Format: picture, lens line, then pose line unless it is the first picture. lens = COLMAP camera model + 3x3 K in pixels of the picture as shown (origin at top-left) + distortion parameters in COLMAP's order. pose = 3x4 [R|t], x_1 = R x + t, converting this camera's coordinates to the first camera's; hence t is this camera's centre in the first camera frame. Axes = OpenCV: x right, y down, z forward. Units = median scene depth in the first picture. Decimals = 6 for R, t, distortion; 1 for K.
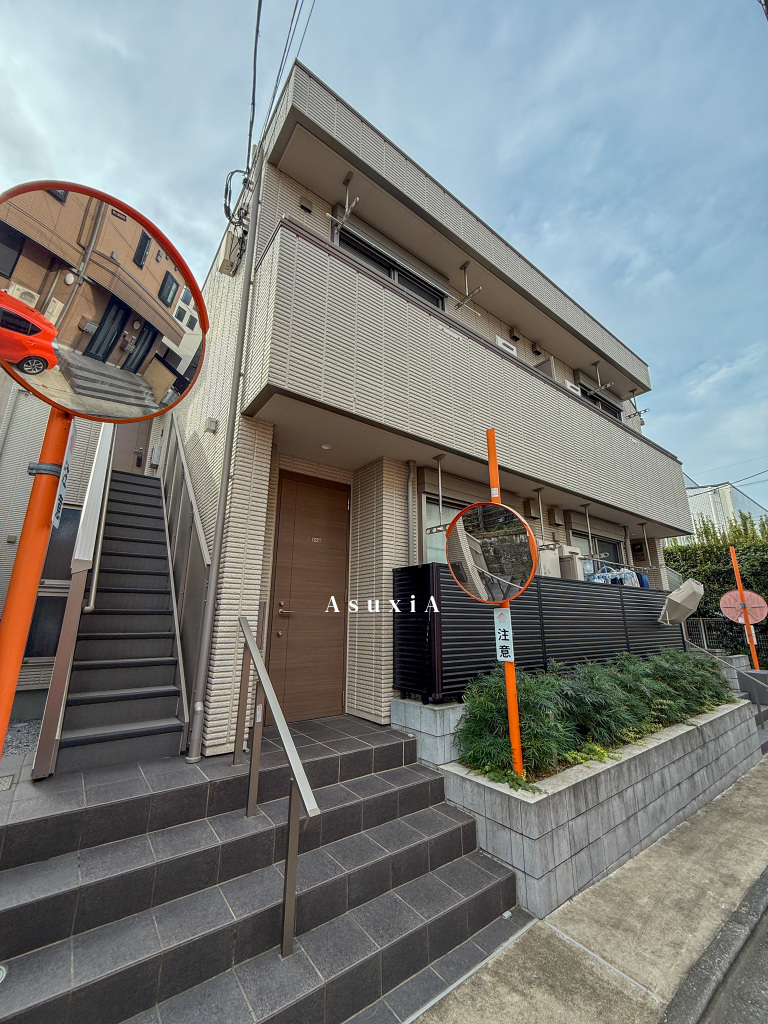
lens RADIAL K [[406.6, 0, 389.1], [0, 406.6, 511.8], [0, 0, 1]] dist [-0.000357, 0.000156]
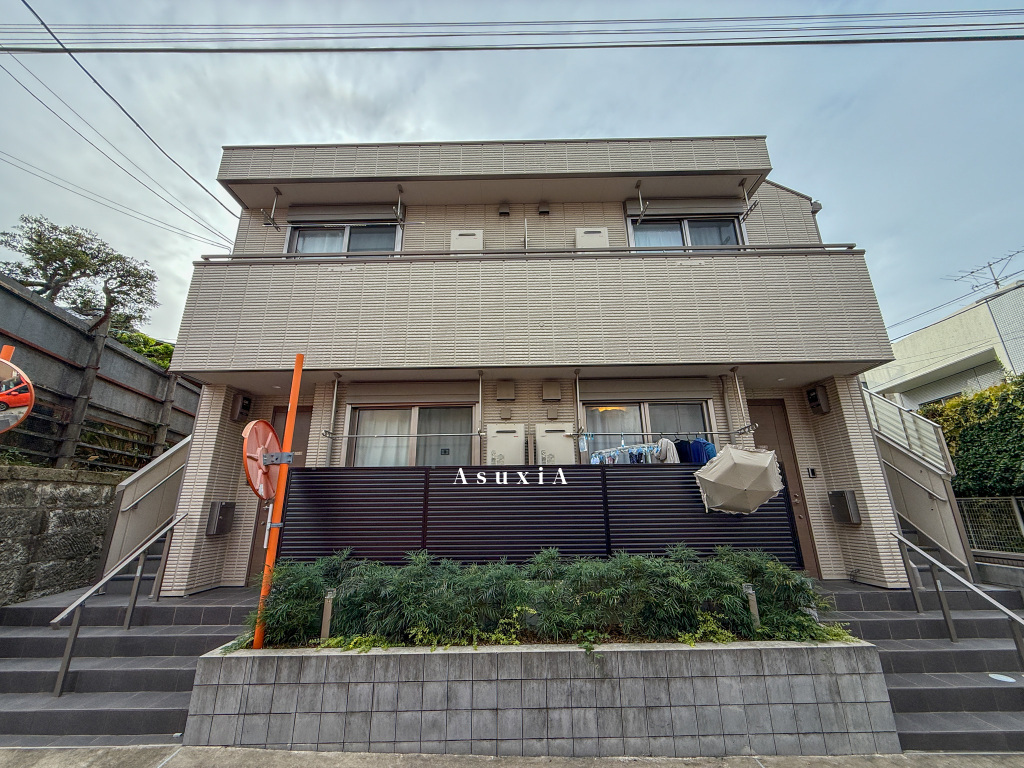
lens RADIAL K [[406.6, 0, 512.6], [0, 406.6, 386.7], [0, 0, 1]] dist [-0.000357, 0.000156]
pose [[0.795017, -0.188248, -0.576637, 1.740451], [0.167321, 0.981802, -0.089829, 0.133121], [0.583054, -0.025068, 0.812047, 0.468087]]
